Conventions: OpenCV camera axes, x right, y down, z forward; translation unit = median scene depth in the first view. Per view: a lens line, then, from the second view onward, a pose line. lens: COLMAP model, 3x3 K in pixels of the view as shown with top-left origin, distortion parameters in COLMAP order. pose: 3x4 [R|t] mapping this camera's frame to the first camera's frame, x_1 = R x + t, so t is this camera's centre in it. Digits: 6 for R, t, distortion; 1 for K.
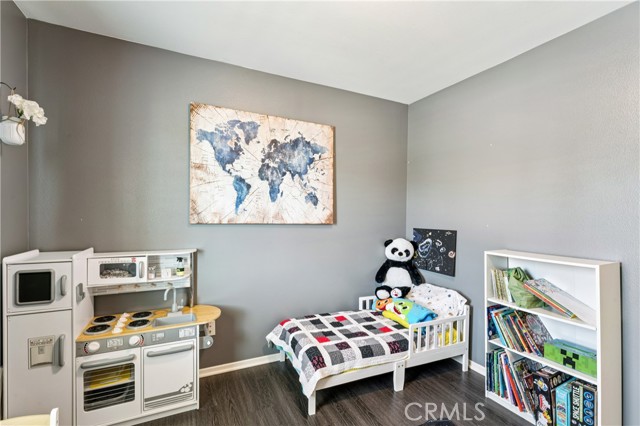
lens RADIAL K [[288.5, 0, 321.9], [0, 288.5, 219.6], [0, 0, 1]] dist [-0.000173, -0.000564]
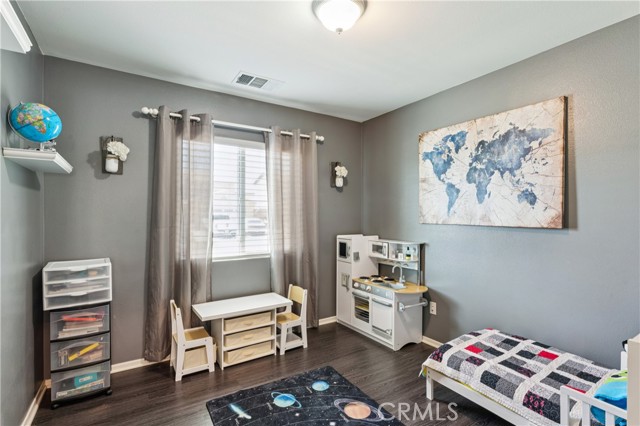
lens RADIAL K [[306.7, 0, 322.2], [0, 306.7, 212.4], [0, 0, 1]] dist [-0.004271, -0.000215]
pose [[0.126281, -0.019662, -0.991800, 0.829091], [-0.016245, 0.999628, -0.021886, 0.000662], [0.991861, 0.018875, 0.125915, 0.335240]]
